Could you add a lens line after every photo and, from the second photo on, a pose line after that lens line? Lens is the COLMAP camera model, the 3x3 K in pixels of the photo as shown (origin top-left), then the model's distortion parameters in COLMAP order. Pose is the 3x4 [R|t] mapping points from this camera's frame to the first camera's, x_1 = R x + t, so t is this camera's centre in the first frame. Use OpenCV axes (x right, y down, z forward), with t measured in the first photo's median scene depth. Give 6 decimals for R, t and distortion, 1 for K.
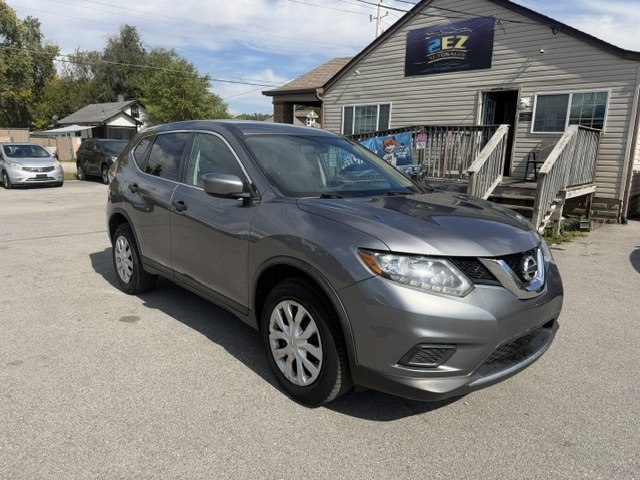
lens RADIAL K [[454.8, 0, 322.1], [0, 454.8, 237.4], [0, 0, 1]] dist [0.001364, -0.005249]
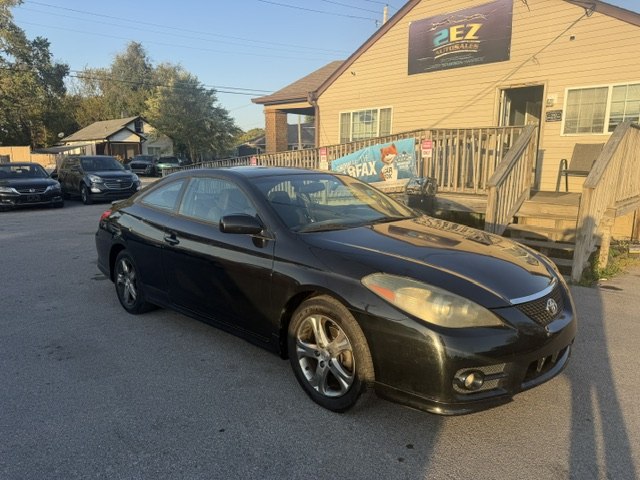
lens RADIAL K [[454.3, 0, 319.2], [0, 454.3, 238.0], [0, 0, 1]] dist [-0.001603, -0.004254]
pose [[0.999131, -0.016852, -0.038110, 0.041430], [0.015967, 0.999598, -0.023415, -0.026755], [0.038489, 0.022786, 0.998999, 0.138879]]
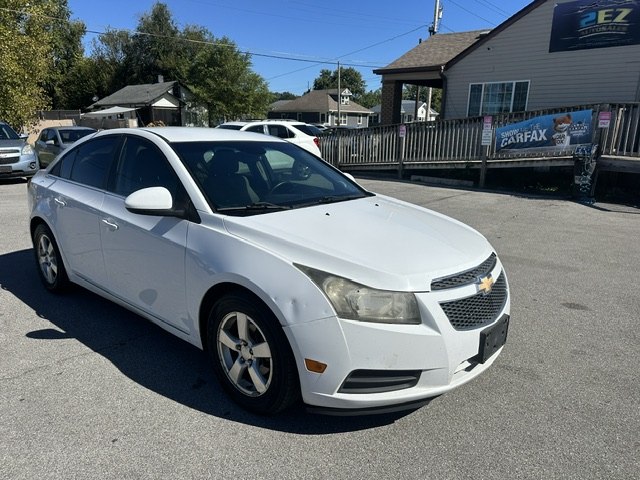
lens RADIAL K [[452.7, 0, 320.8], [0, 452.7, 240.0], [0, 0, 1]] dist [0.003796, -0.008536]
pose [[0.999796, -0.008631, -0.018244, -0.295769], [0.009570, 0.998599, 0.052035, -0.005728], [0.017769, -0.052199, 0.998479, -0.001977]]
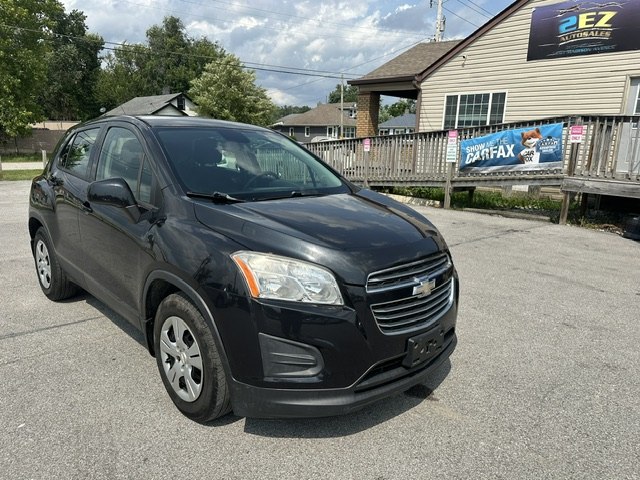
lens RADIAL K [[452.7, 0, 320.5], [0, 452.7, 239.4], [0, 0, 1]] dist [-0.003607, -0.000785]
pose [[0.998140, 0.012734, -0.059624, -0.163664], [-0.011439, 0.999693, 0.022001, -0.020212], [0.059886, -0.021278, 0.997978, 0.089491]]
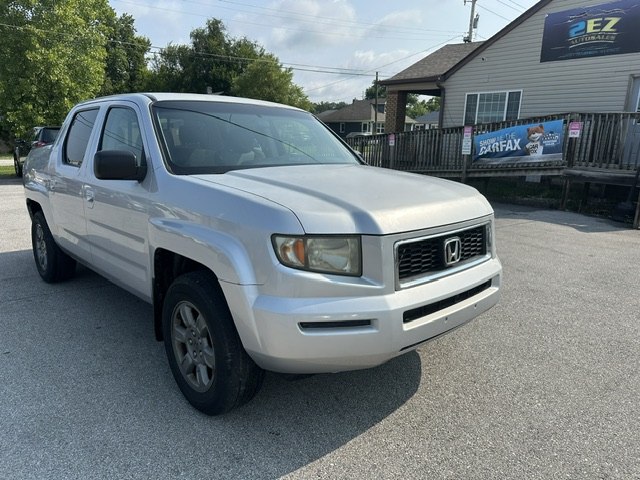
lens RADIAL K [[452.7, 0, 320.5], [0, 452.7, 239.4], [0, 0, 1]] dist [-0.003607, -0.000785]
pose [[0.990320, 0.027090, -0.136135, -0.141489], [-0.022958, 0.999229, 0.031835, 0.004437], [0.136892, -0.028402, 0.990179, -0.030566]]
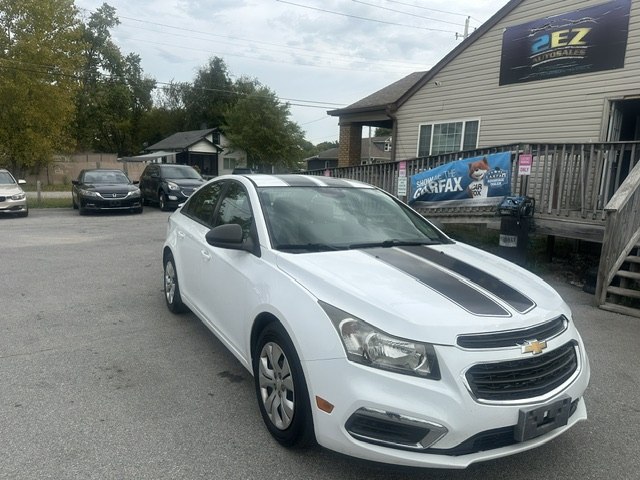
lens RADIAL K [[450.2, 0, 319.7], [0, 450.2, 239.0], [0, 0, 1]] dist [0.011330, -0.021535]
pose [[0.983908, 0.030822, -0.175999, 0.019948], [-0.039809, 0.998065, -0.047761, -0.034765], [0.174187, 0.053999, 0.983231, 0.184248]]
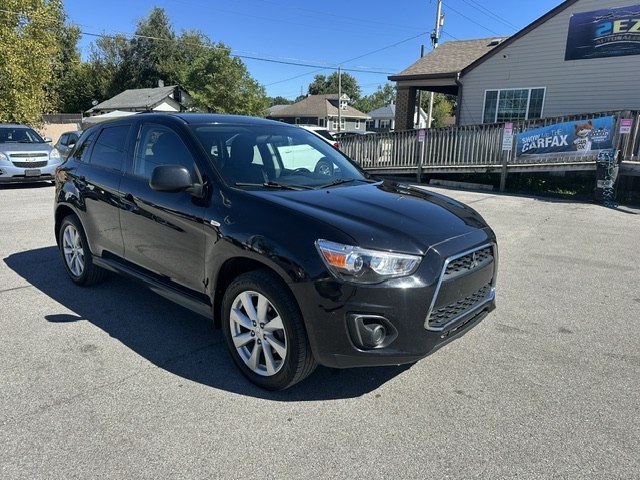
lens RADIAL K [[452.7, 0, 320.5], [0, 452.7, 239.4], [0, 0, 1]] dist [-0.003607, -0.000785]
pose [[0.999953, -0.009671, -0.000303, -0.364161], [0.009675, 0.999103, 0.041237, -0.003837], [-0.000096, -0.041238, 0.999149, -0.017245]]
